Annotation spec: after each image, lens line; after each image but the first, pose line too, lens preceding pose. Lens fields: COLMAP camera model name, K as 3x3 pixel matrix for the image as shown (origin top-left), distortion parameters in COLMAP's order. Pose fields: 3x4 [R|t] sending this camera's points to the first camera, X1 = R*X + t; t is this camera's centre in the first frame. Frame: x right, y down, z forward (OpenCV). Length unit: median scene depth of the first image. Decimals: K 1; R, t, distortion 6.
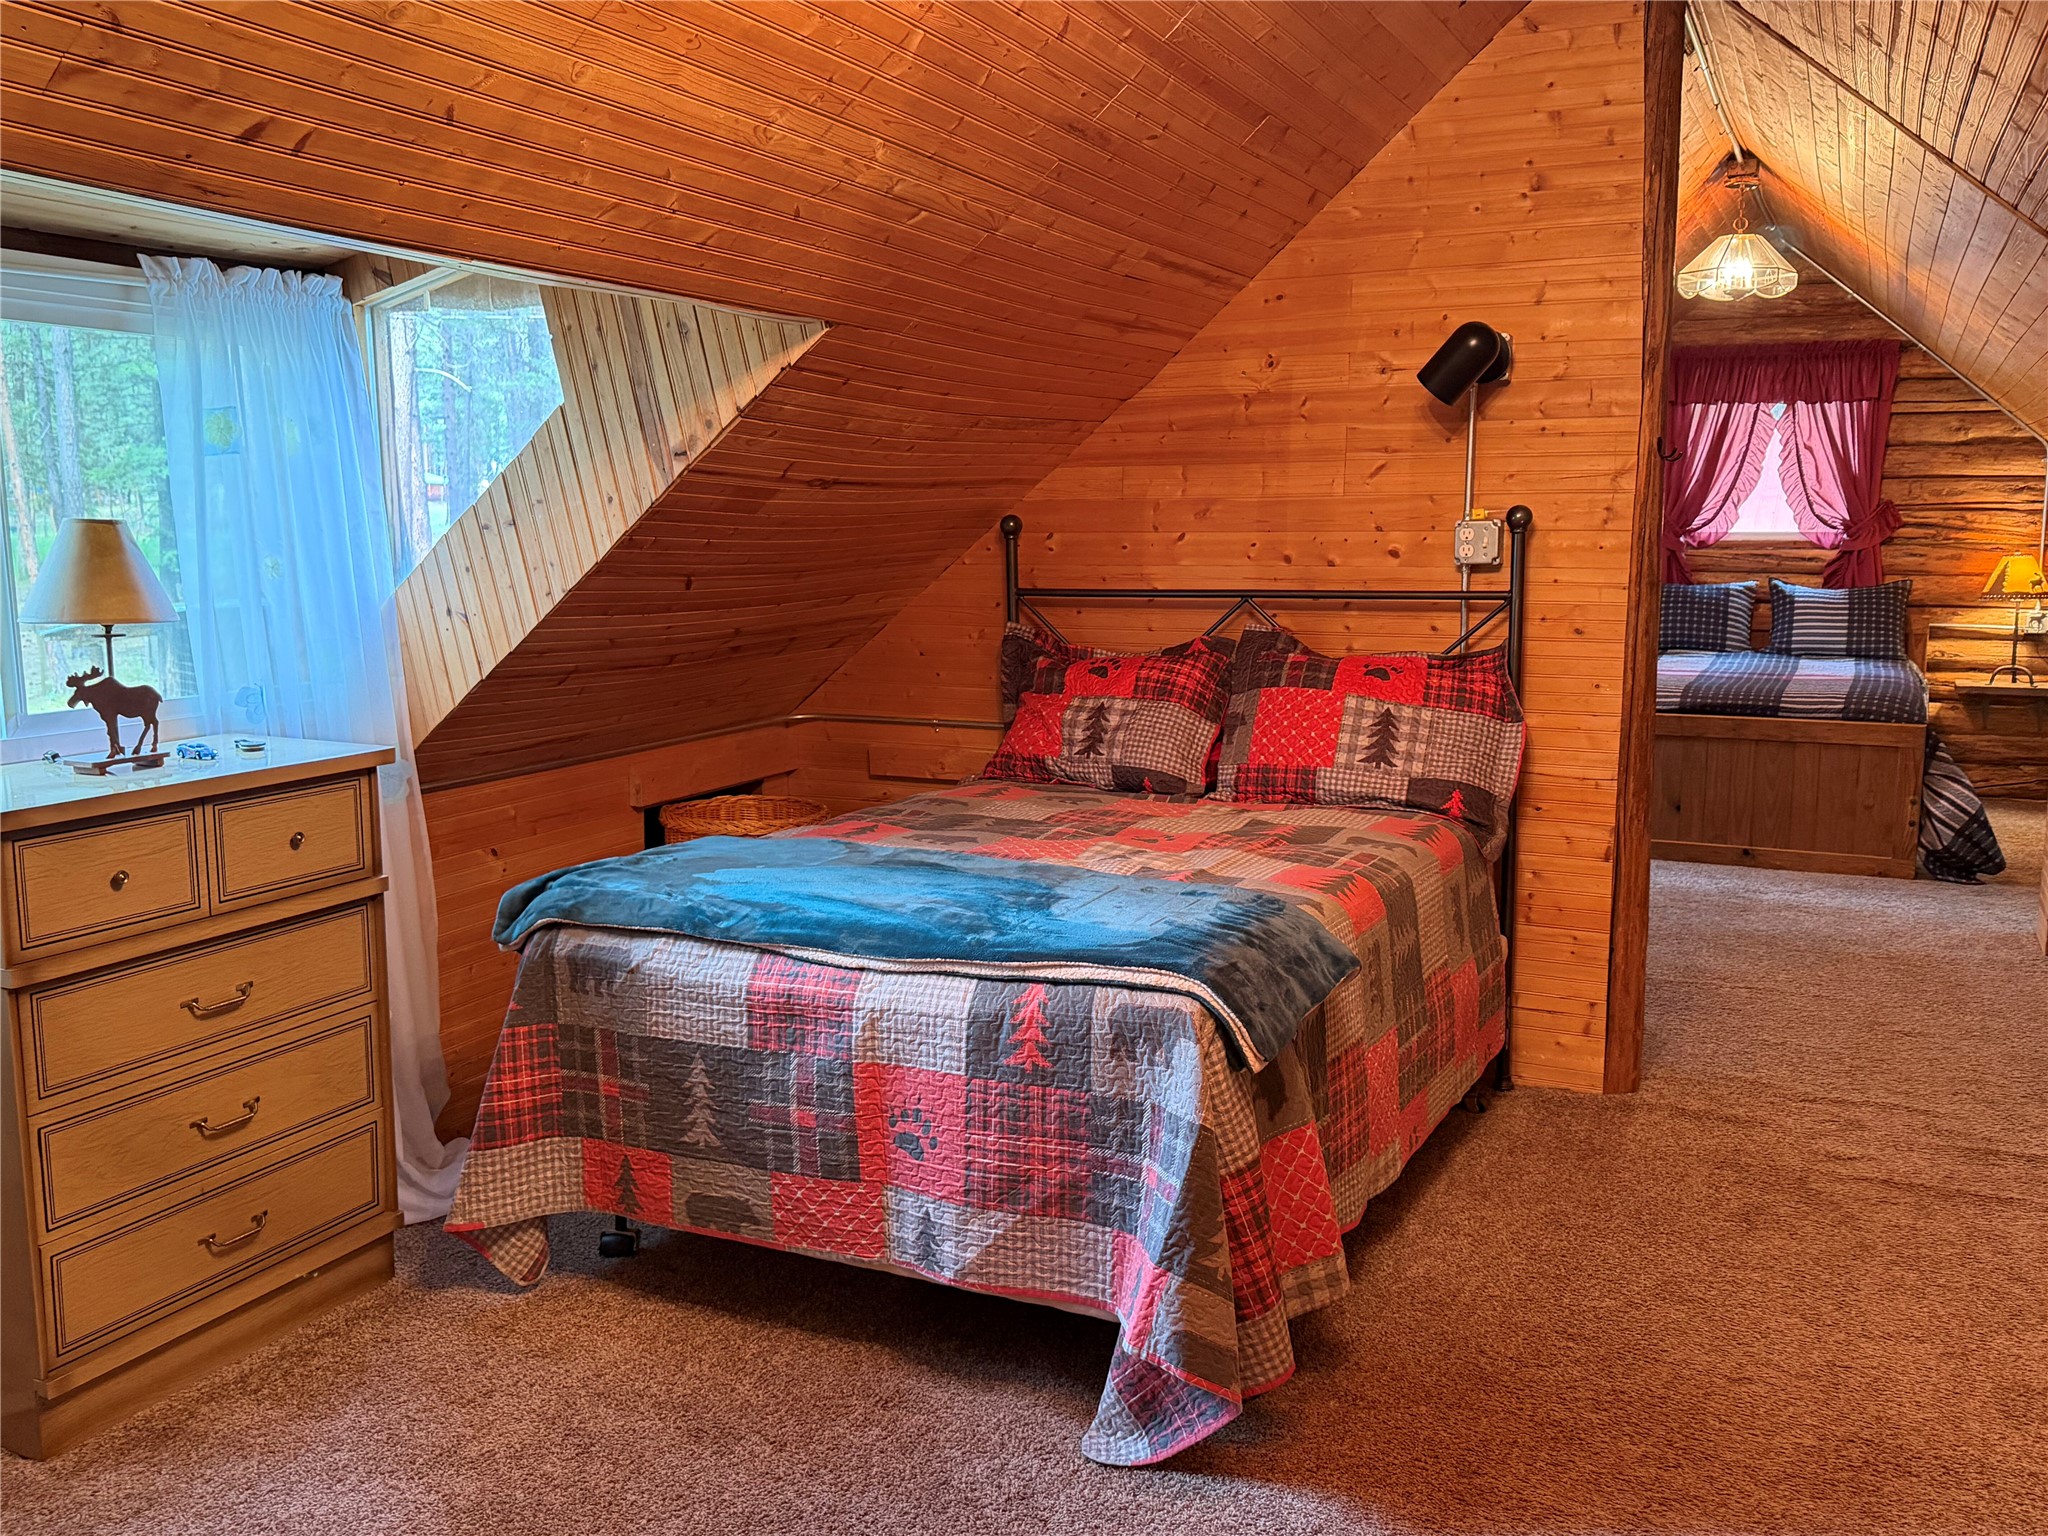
lens RADIAL K [[1785.4, 0, 1029.2], [0, 1785.4, 765.0], [0, 0, 1]] dist [0.020817, -0.033730]
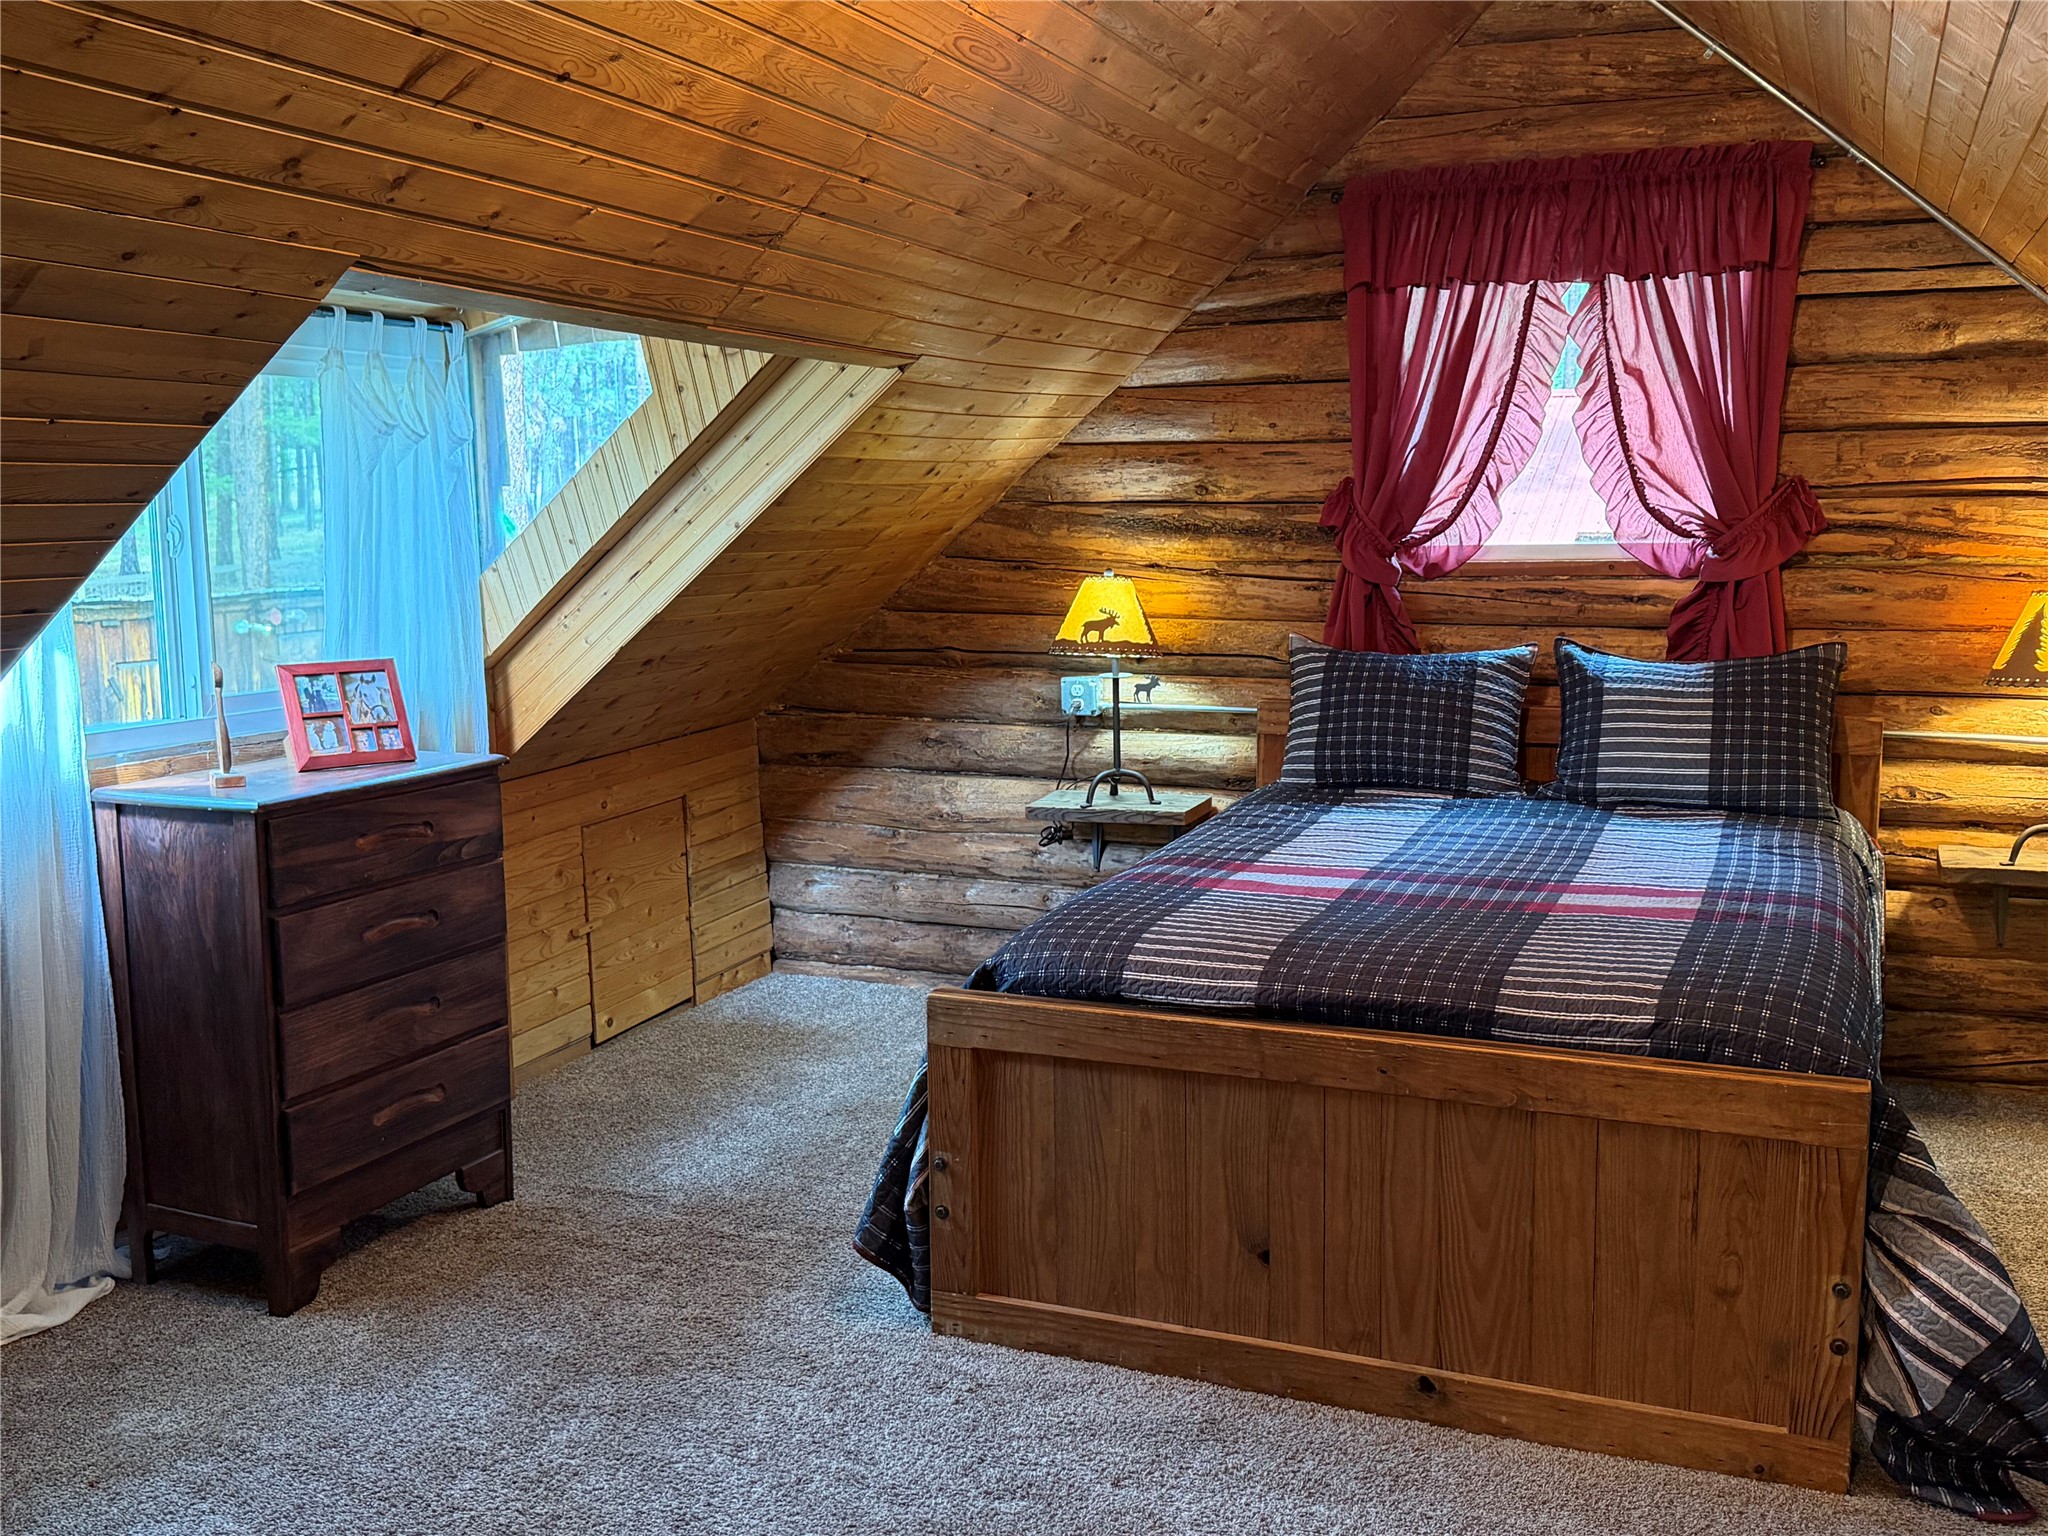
lens RADIAL K [[1989.9, 0, 1021.9], [0, 1989.9, 773.7], [0, 0, 1]] dist [0.020477, 0.000000]
pose [[0.998547, -0.015779, 0.051517, 0.243007], [0.016194, 0.999840, -0.007652, -0.067131], [-0.051388, 0.008475, 0.998643, 0.474418]]
